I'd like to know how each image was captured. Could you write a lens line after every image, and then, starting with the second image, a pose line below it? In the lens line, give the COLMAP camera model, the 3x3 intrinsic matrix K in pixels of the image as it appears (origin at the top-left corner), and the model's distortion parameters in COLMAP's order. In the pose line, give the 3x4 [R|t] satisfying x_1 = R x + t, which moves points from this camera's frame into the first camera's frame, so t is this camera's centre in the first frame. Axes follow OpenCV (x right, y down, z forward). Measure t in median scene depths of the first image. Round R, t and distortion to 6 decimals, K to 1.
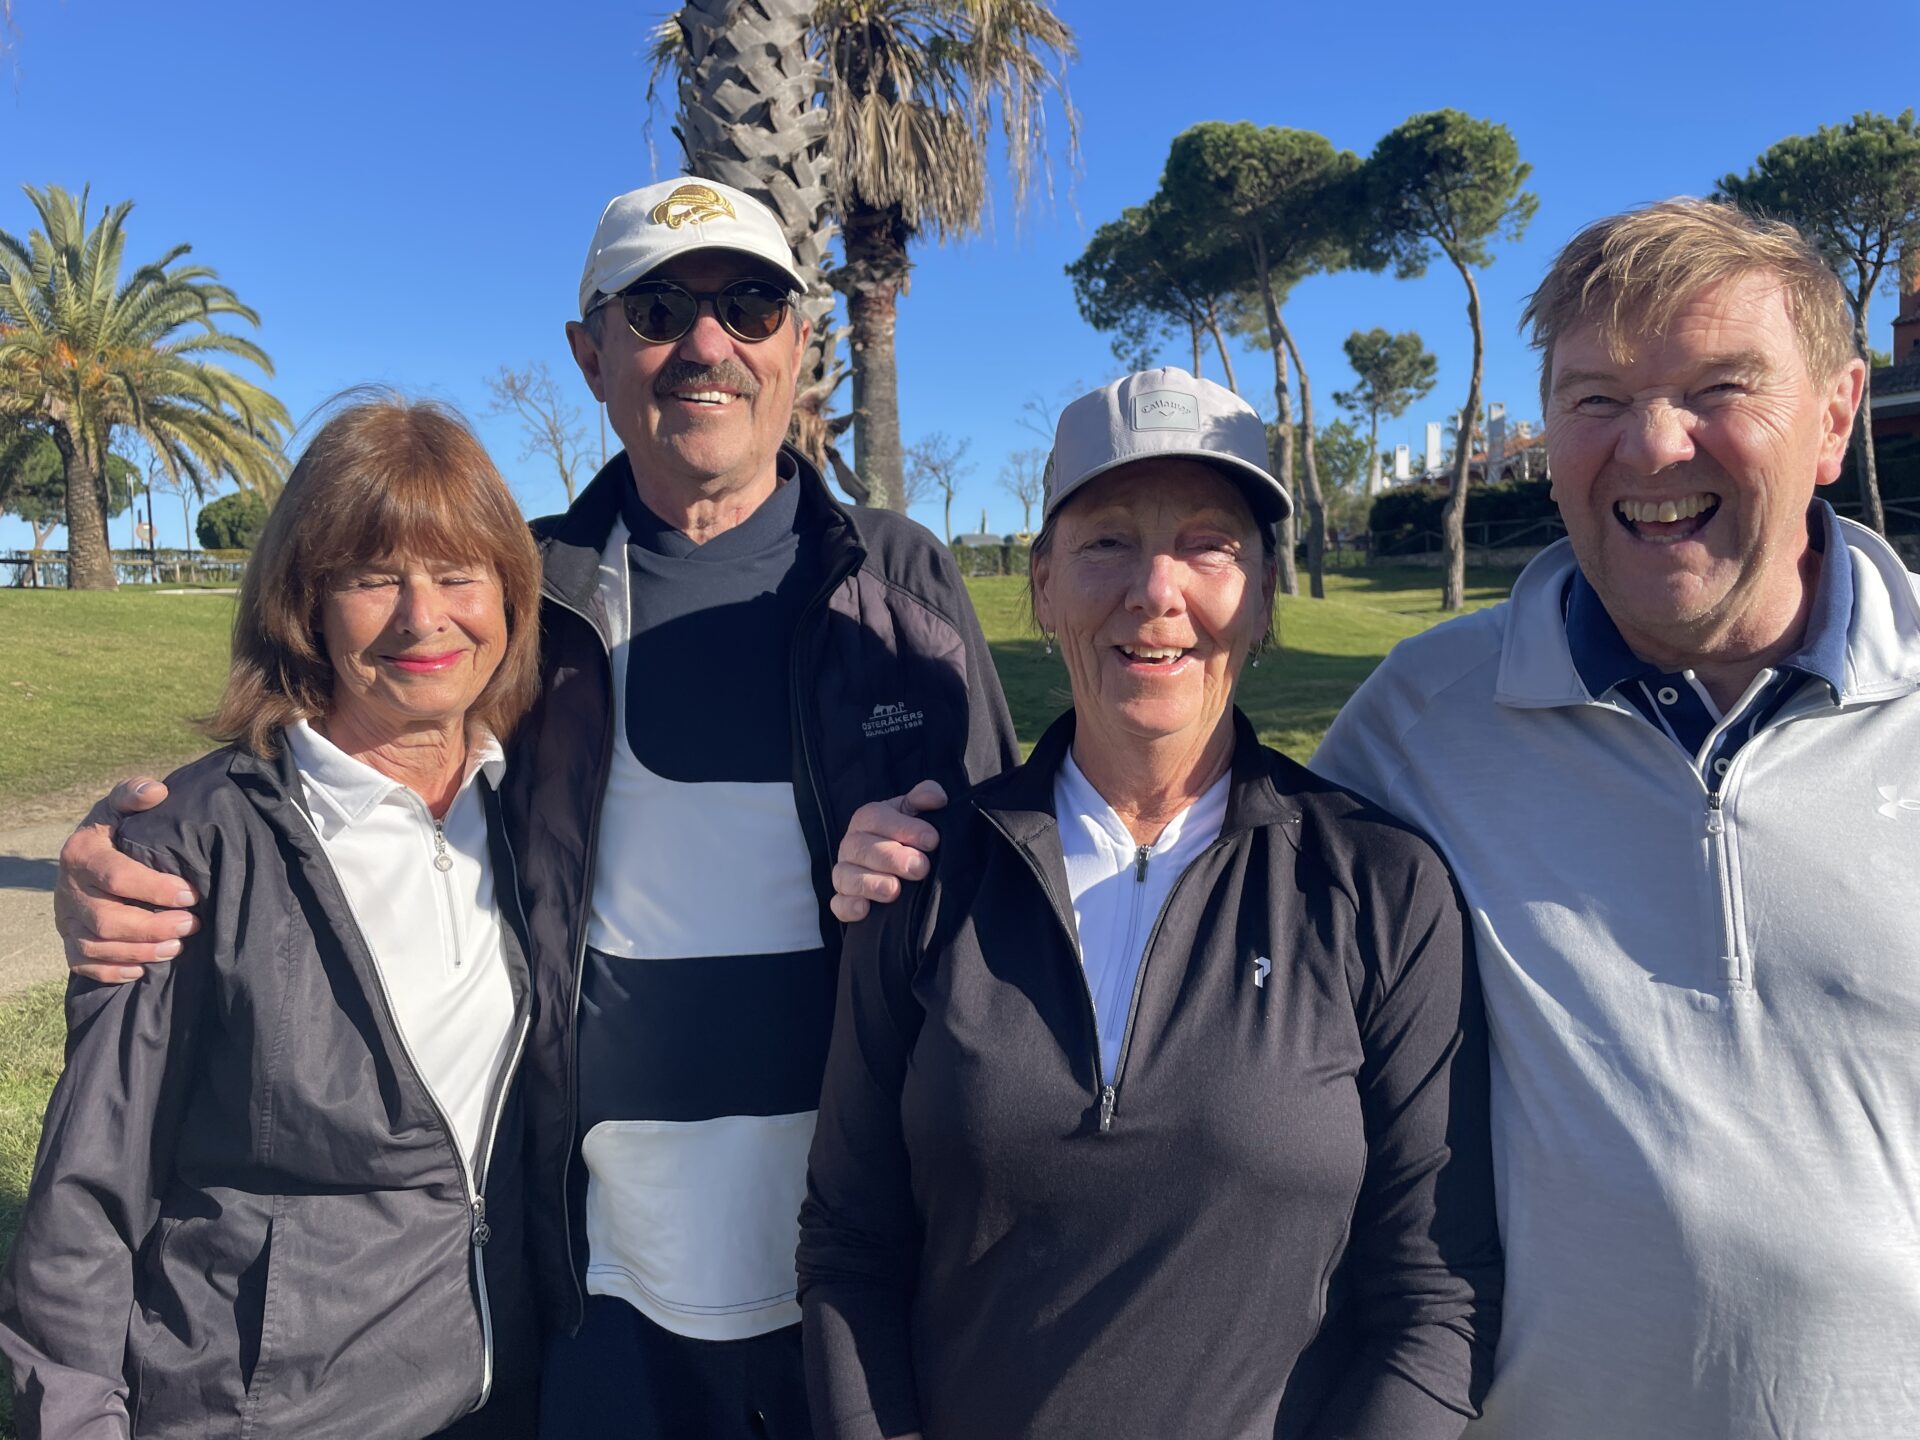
lens RADIAL K [[1442.8, 0, 989.6], [0, 1442.8, 713.7], [0, 0, 1]] dist [0.072626, -0.097417]
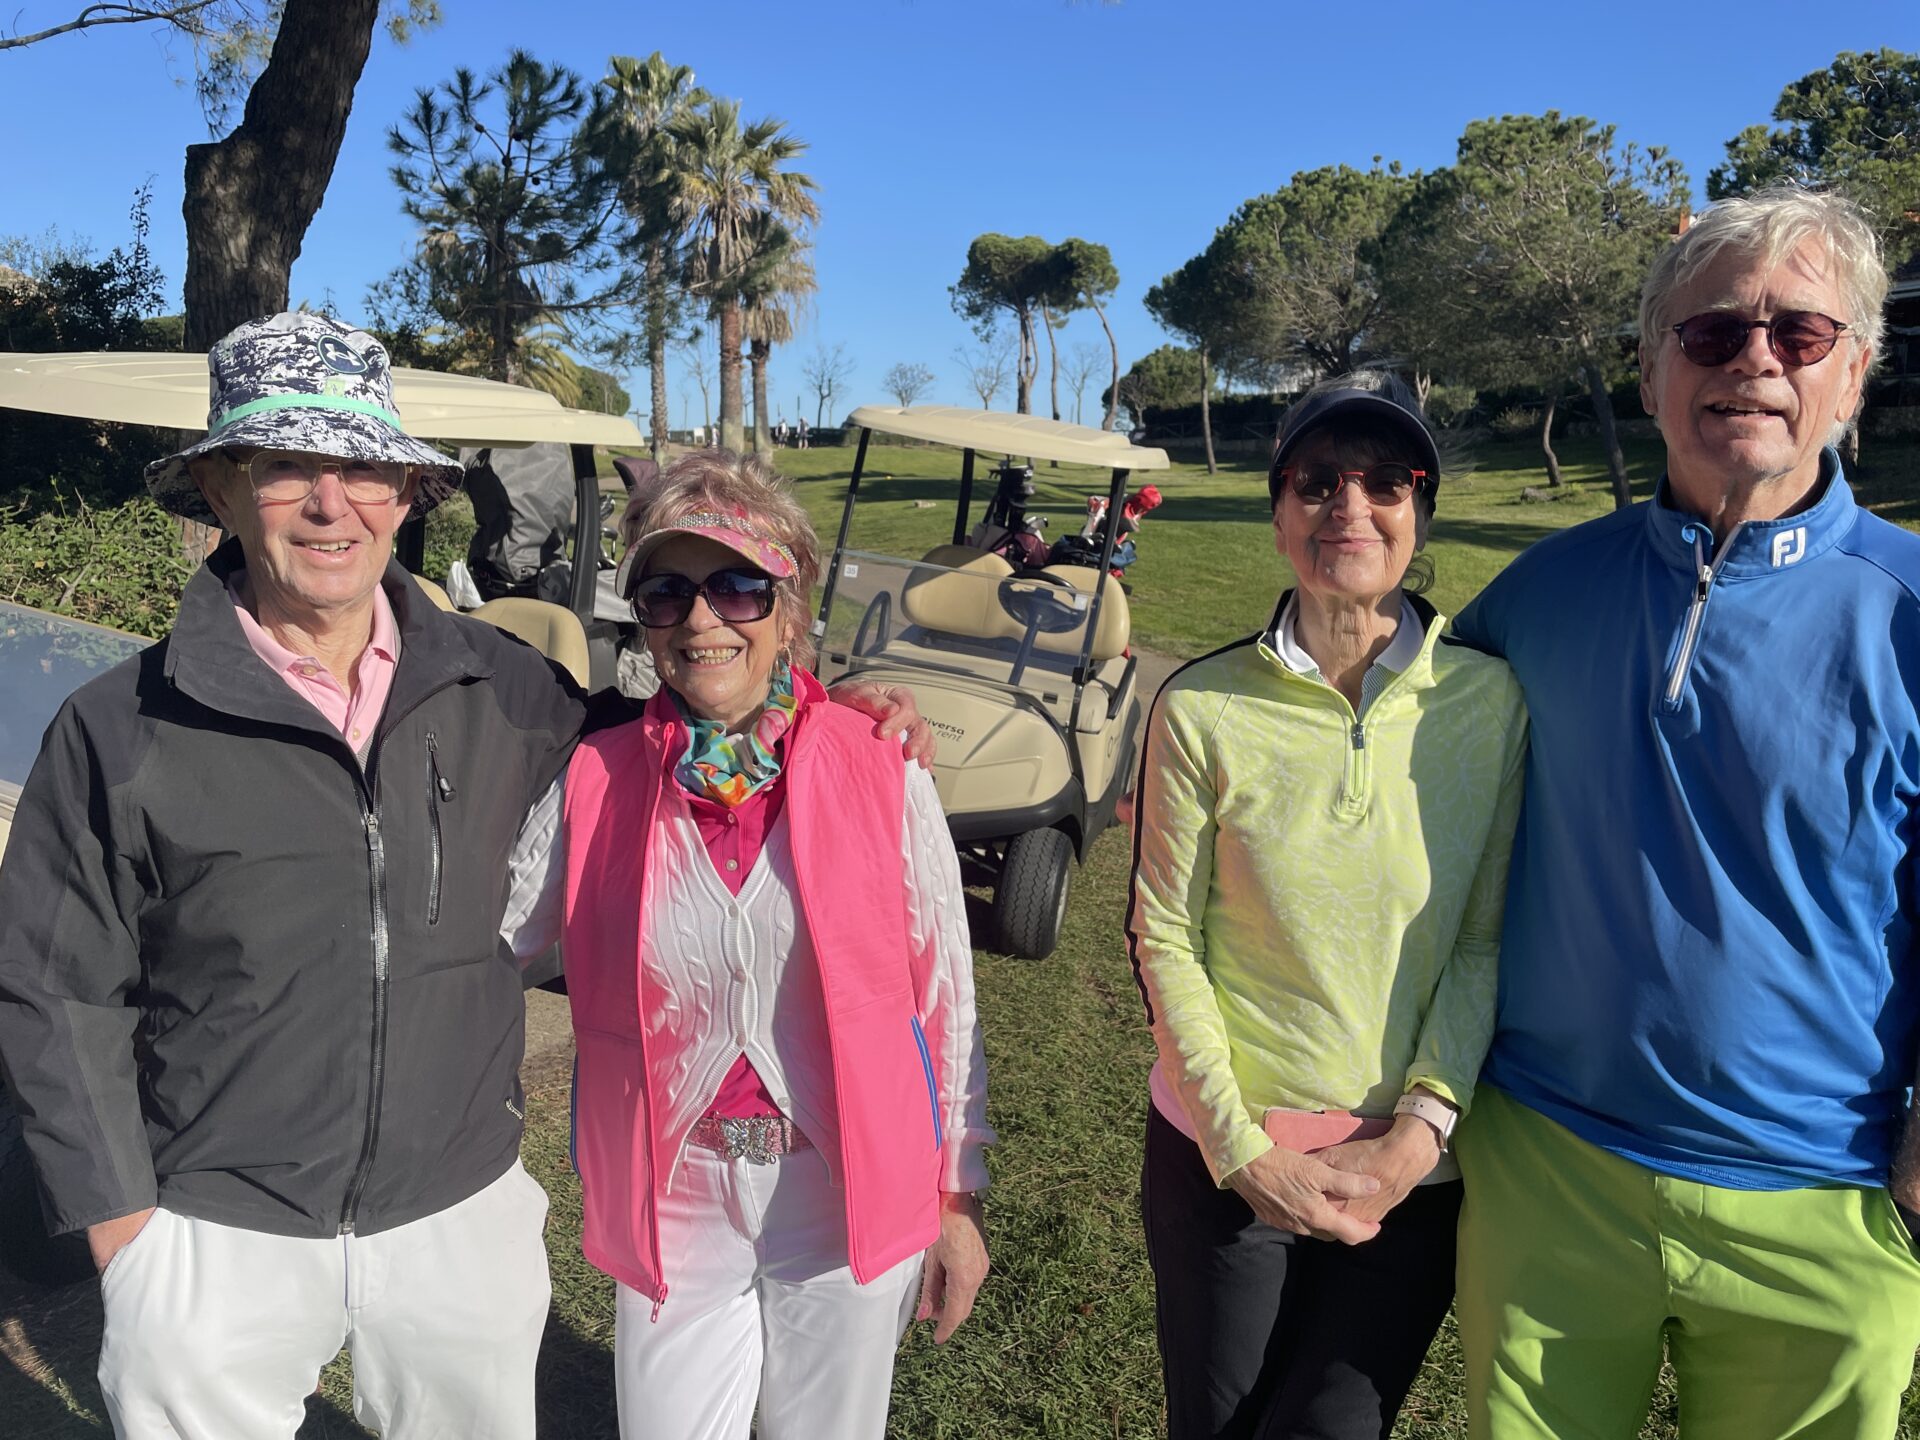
lens RADIAL K [[1442.8, 0, 952.1], [0, 1442.8, 735.8], [0, 0, 1]] dist [0.072626, -0.097417]
pose [[0.984341, 0.057210, -0.166732, 0.483825], [-0.037830, 0.992390, 0.117177, 0.074589], [0.172167, -0.109035, 0.979015, -1.140671]]
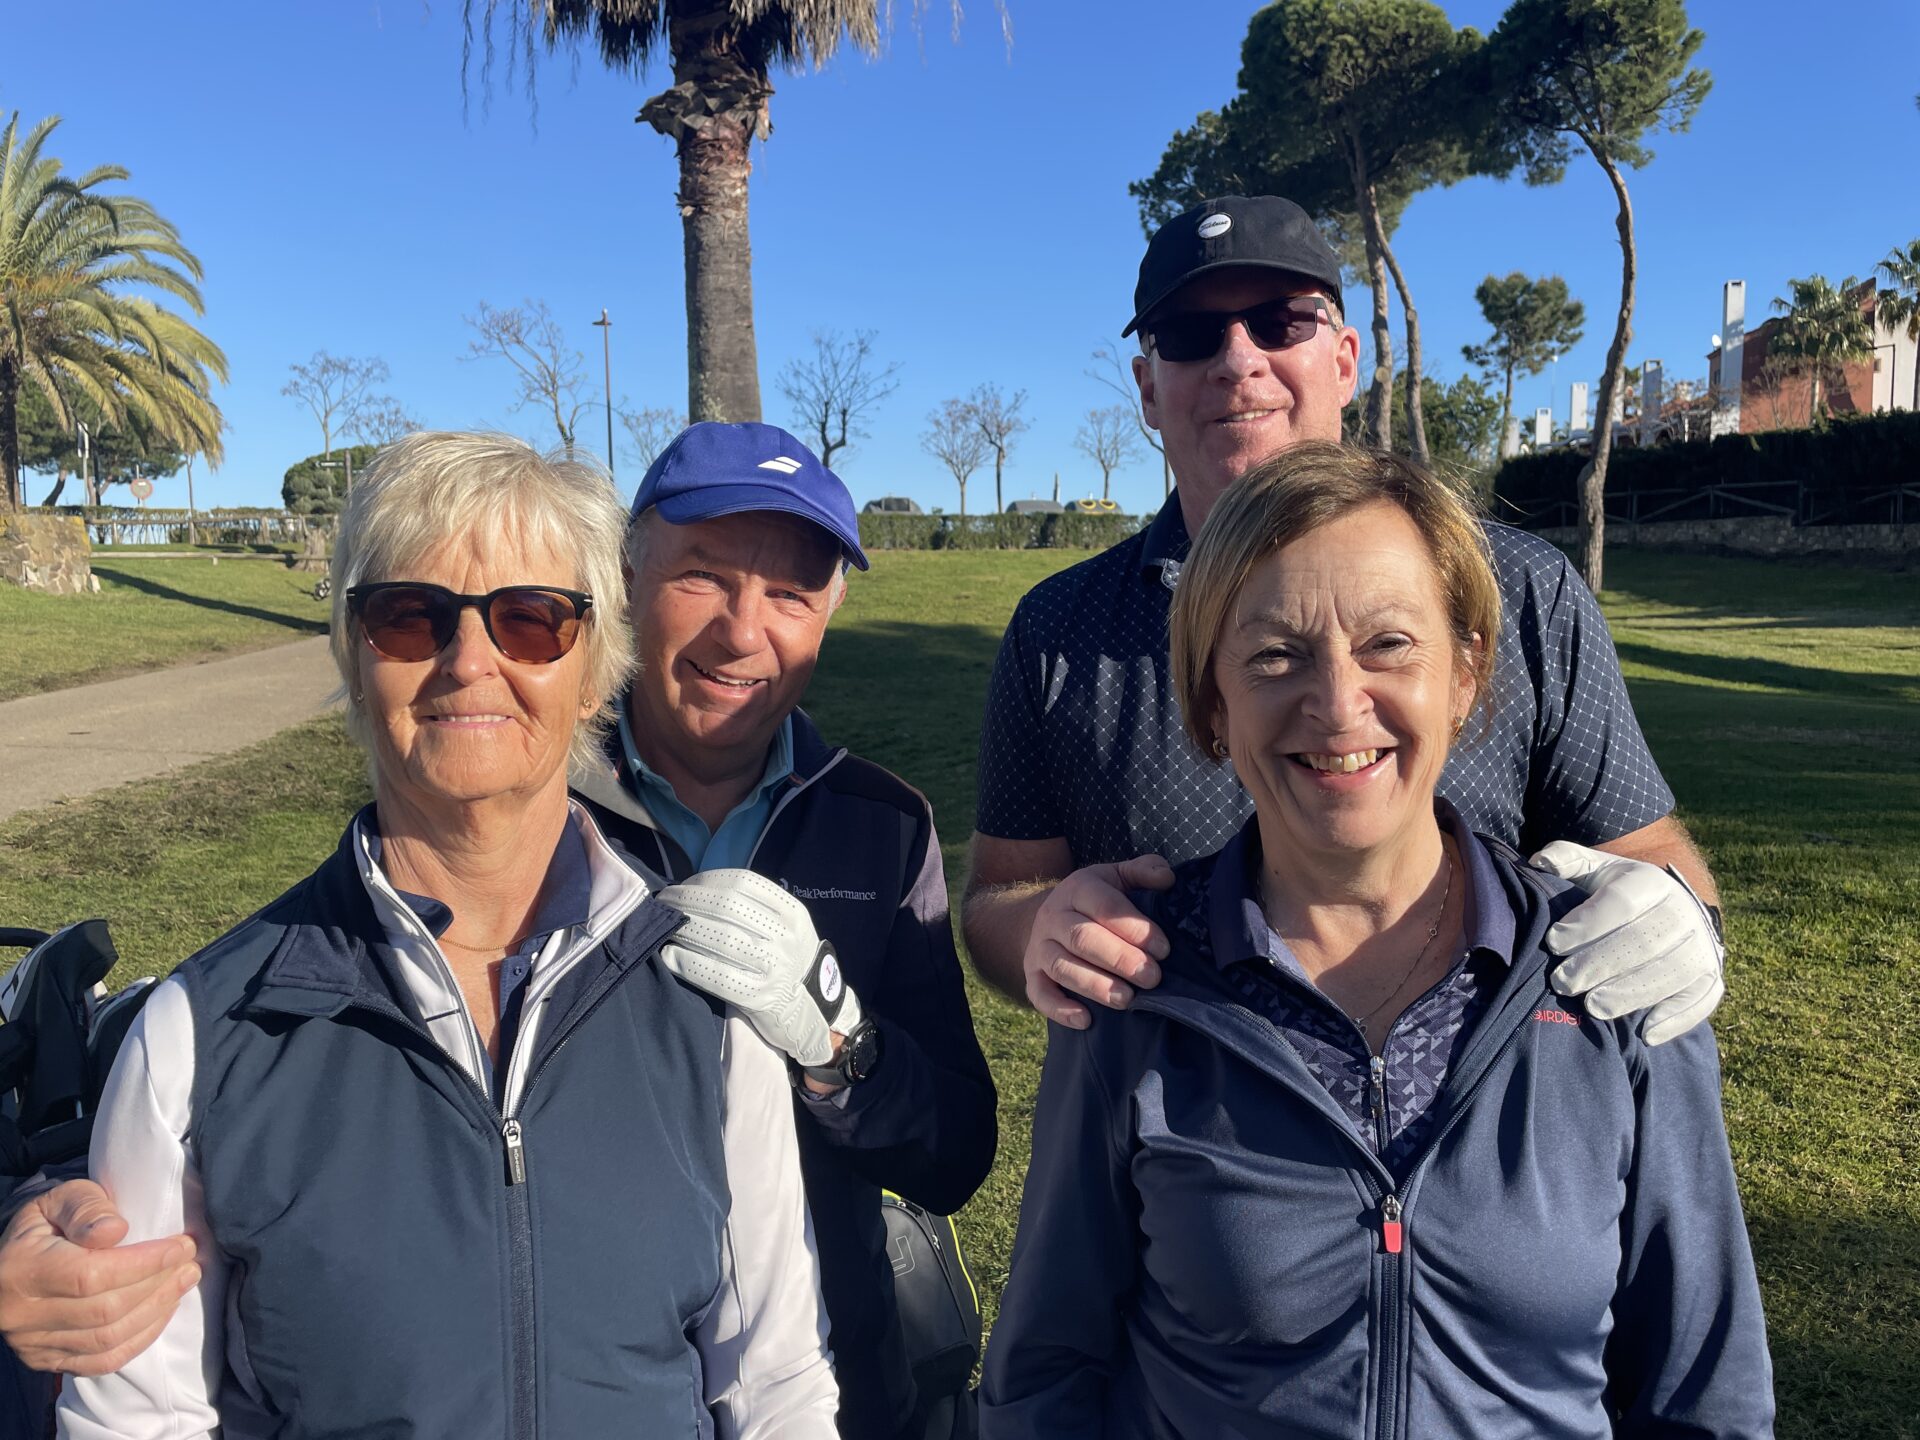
lens RADIAL K [[1442.8, 0, 983.0], [0, 1442.8, 710.1], [0, 0, 1]] dist [0.072626, -0.097417]
pose [[0.995676, 0.023033, -0.089996, 0.057466], [-0.021489, 0.999605, 0.018085, -0.015798], [0.090377, -0.016073, 0.995778, 0.157992]]
